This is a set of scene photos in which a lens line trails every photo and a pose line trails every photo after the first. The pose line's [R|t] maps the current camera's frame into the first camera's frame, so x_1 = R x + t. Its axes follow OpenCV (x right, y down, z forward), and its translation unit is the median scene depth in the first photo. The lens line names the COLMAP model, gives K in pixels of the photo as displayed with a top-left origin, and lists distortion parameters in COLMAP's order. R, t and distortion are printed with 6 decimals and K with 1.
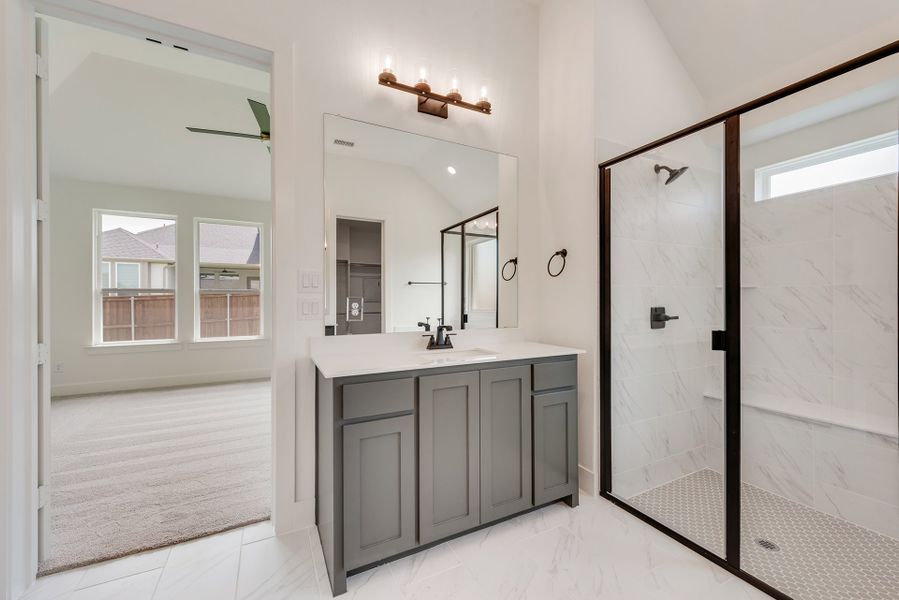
lens RADIAL K [[360.1, 0, 444.8], [0, 360.1, 301.2], [0, 0, 1]] dist [-0.000032, -0.001423]
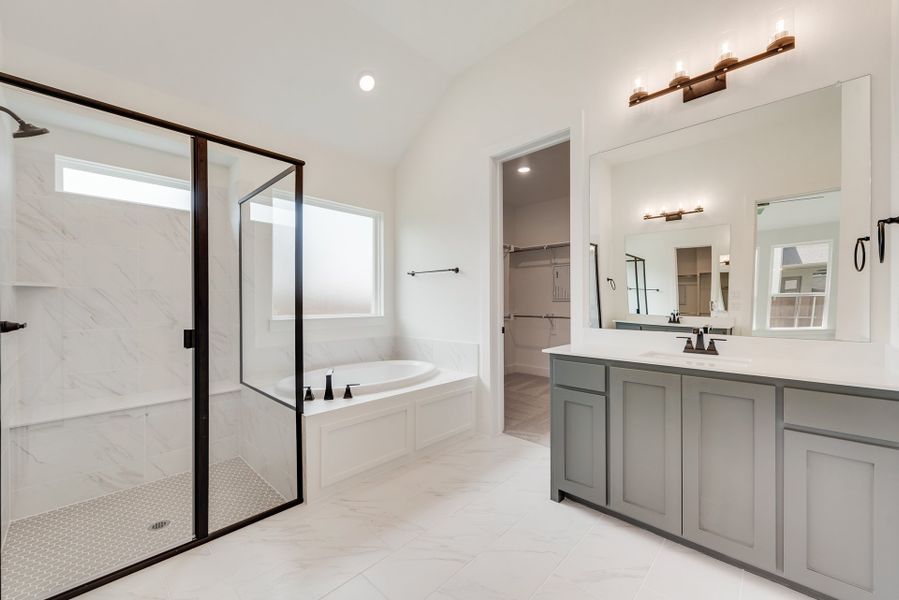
lens RADIAL K [[360.1, 0, 444.9], [0, 360.1, 301.4], [0, 0, 1]] dist [-0.000032, -0.001423]
pose [[-0.340541, 0.004819, 0.940217, -0.392594], [0.001578, 0.999988, -0.004553, 0.004002], [-0.940228, -0.000067, -0.340545, 0.509445]]
